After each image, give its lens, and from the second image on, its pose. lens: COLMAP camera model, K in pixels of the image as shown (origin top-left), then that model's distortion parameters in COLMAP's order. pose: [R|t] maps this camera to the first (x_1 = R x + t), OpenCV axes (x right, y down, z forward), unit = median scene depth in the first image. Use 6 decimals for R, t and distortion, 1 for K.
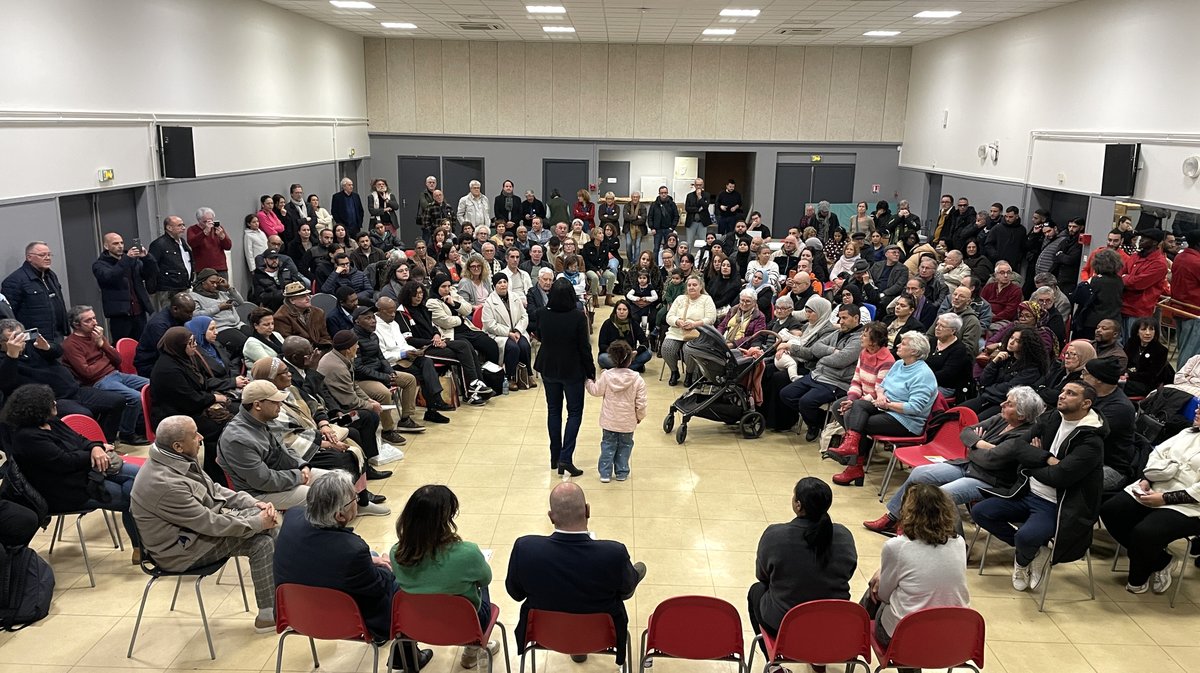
lens RADIAL K [[915.5, 0, 600.0], [0, 915.5, 336.5], [0, 0, 1]] dist [0.114076, -0.163221]
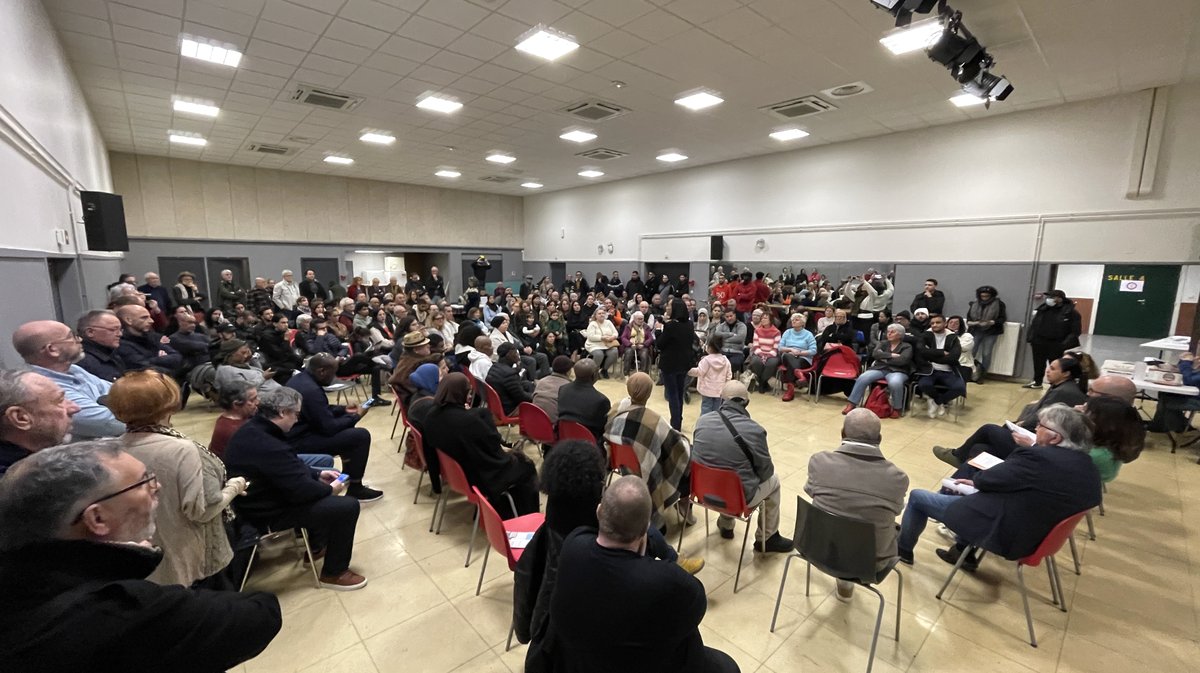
lens RADIAL K [[487.6, 0, 600.0], [0, 487.6, 336.5], [0, 0, 1]] dist [-0.000965, -0.000089]
pose [[0.718048, -0.118477, 0.685835, -0.281315], [0.163918, 0.986473, -0.001205, -0.009658], [-0.676415, 0.113285, 0.727756, 0.231139]]
